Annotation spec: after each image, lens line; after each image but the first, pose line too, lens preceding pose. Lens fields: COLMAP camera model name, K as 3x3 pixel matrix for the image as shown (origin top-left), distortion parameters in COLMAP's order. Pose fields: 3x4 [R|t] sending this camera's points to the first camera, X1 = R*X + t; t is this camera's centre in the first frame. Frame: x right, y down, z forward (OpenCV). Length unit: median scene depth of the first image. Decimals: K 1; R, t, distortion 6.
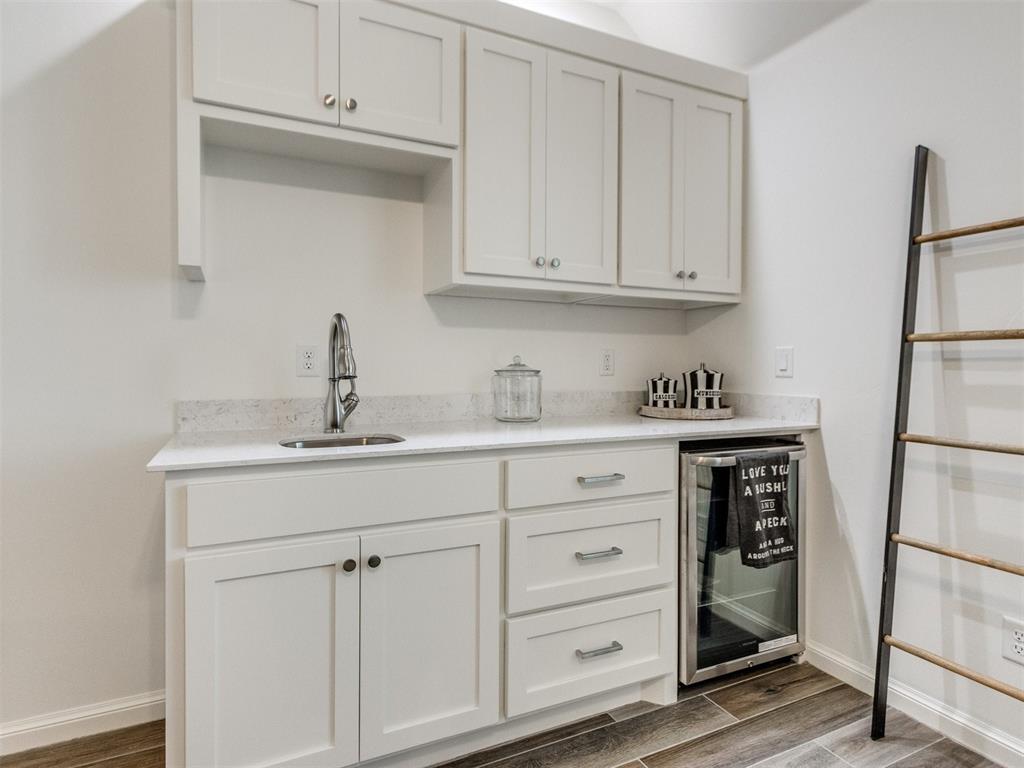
lens RADIAL K [[576.3, 0, 573.1], [0, 576.3, 373.3], [0, 0, 1]] dist [0.004076, 0.000659]
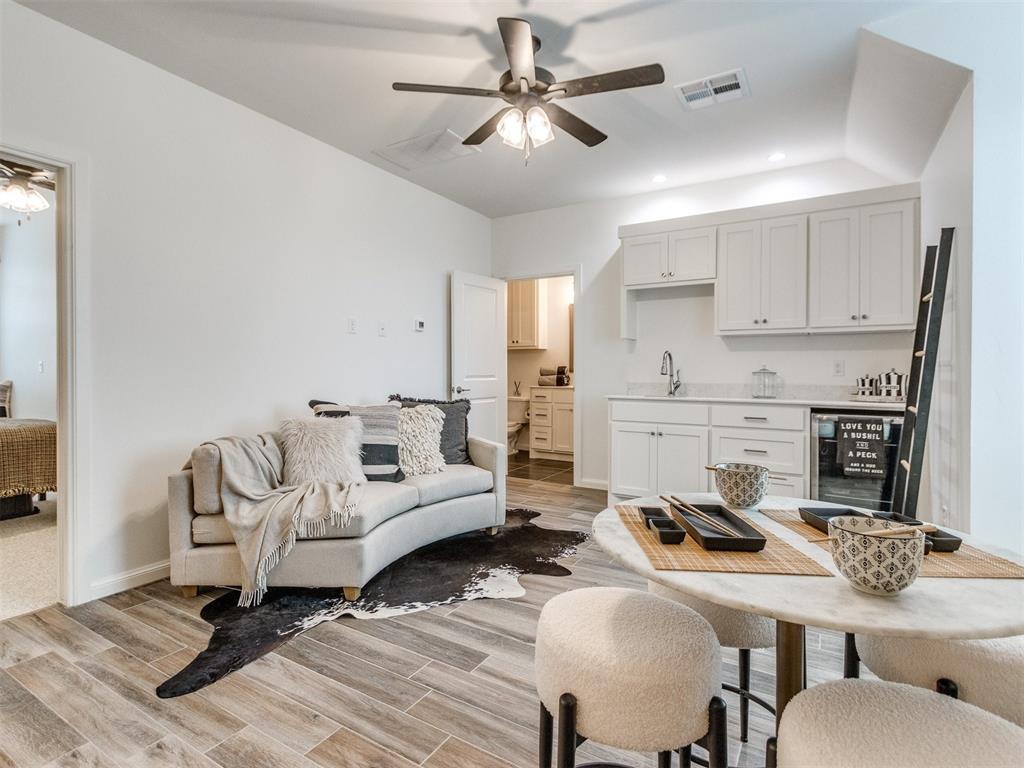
lens RADIAL K [[531.3, 0, 490.7], [0, 531.3, 379.5], [0, 0, 1]] dist [0.000898, -0.000791]
pose [[0.513172, 0.013500, -0.858180, 1.181855], [-0.009703, 0.999904, 0.009927, 0.012281], [0.858231, 0.003232, 0.513253, -0.900243]]
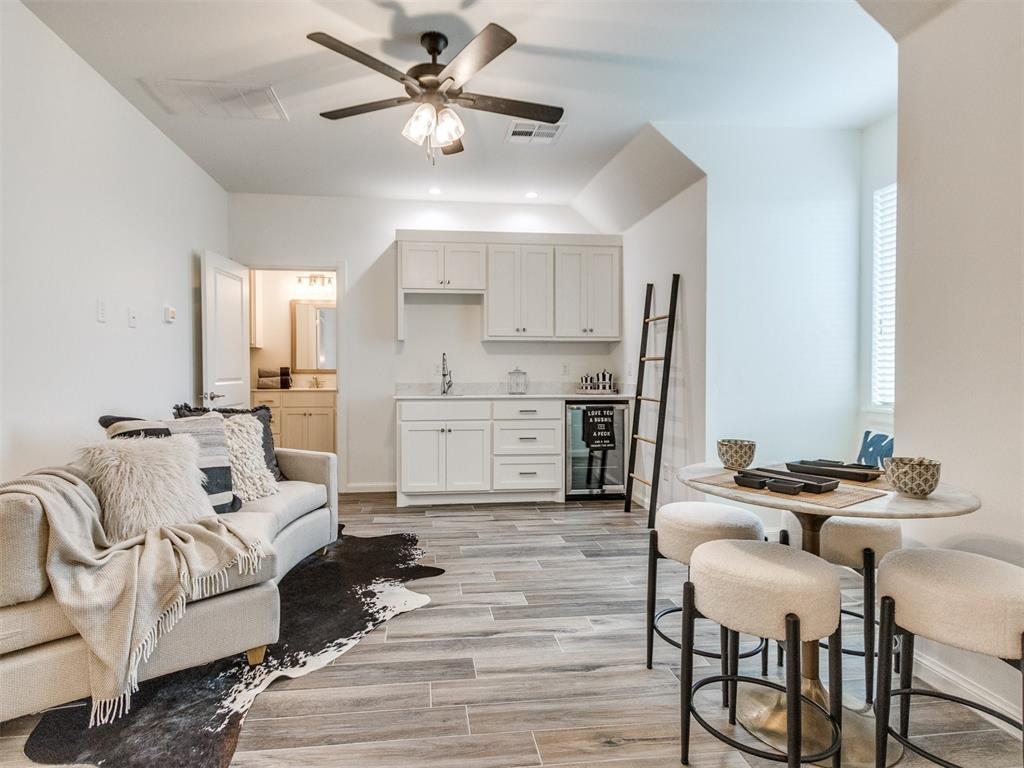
lens RADIAL K [[532.4, 0, 512.0], [0, 532.4, 384.0], [0, 0, 1]] dist [-0.000110, -0.001317]
pose [[0.937078, 0.004327, -0.349093, 0.771001], [0.000788, 0.999894, 0.014508, 0.011869], [0.349119, -0.013870, 0.936976, -1.267539]]
